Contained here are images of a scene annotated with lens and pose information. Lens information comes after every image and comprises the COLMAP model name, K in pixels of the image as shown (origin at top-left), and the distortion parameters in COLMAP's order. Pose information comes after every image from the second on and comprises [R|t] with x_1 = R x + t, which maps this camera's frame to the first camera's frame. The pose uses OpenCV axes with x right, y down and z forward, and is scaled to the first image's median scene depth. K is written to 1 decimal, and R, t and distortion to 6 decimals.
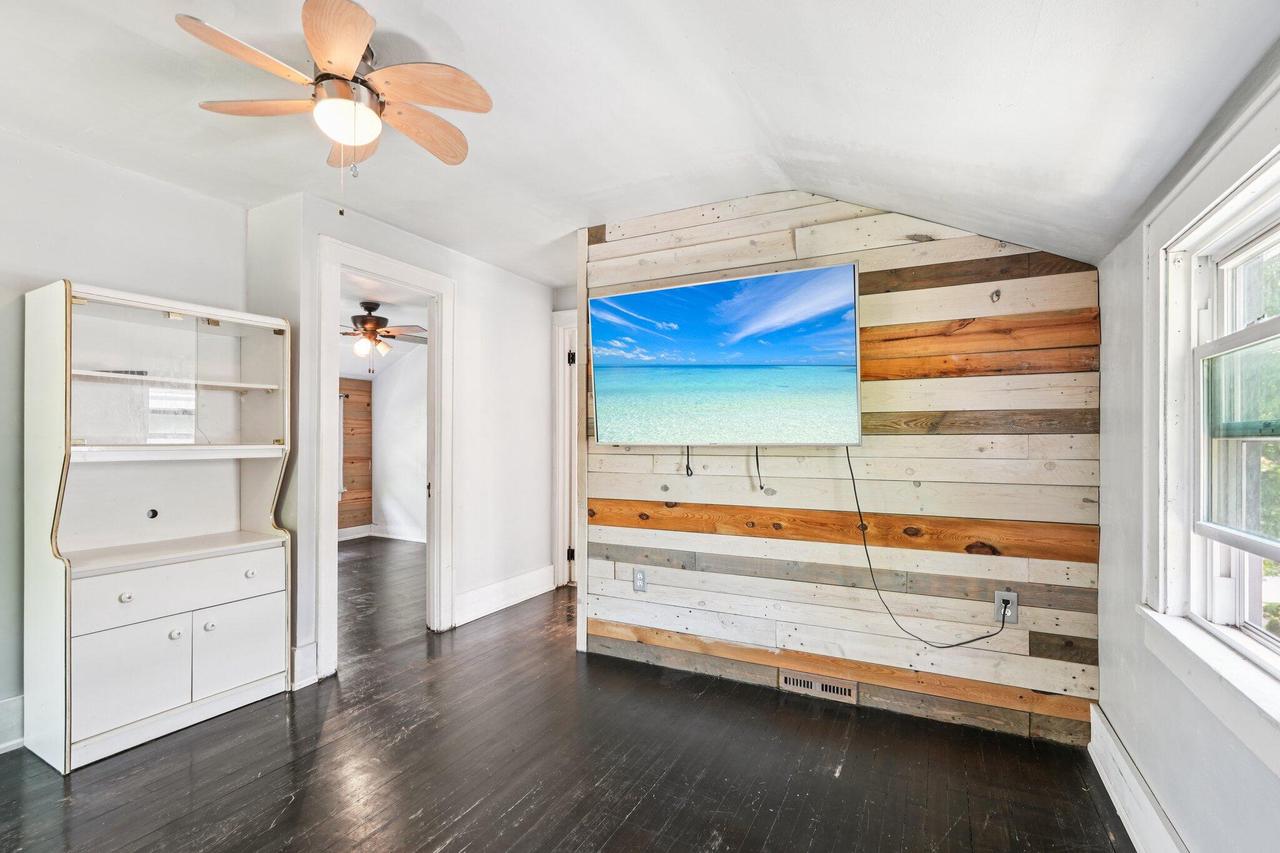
lens RADIAL K [[580.2, 0, 645.9], [0, 580.2, 432.6], [0, 0, 1]] dist [-0.015127, 0.006082]
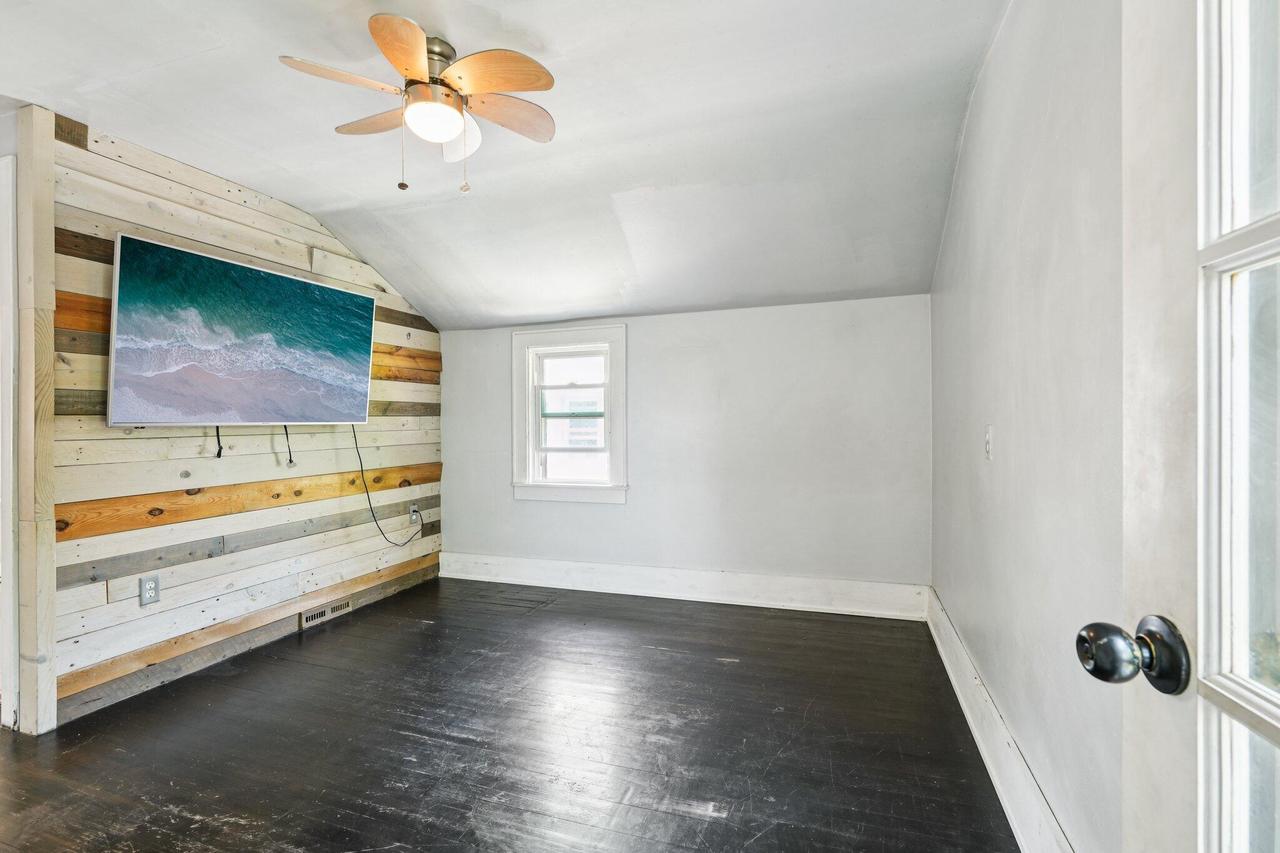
lens RADIAL K [[580.2, 0, 638.4], [0, 580.2, 424.7], [0, 0, 1]] dist [-0.015127, 0.006082]
pose [[-0.138663, -0.004883, 0.990328, -0.945251], [0.002049, 0.999984, 0.005218, 0.016693], [-0.990338, 0.002753, -0.138651, 0.438998]]
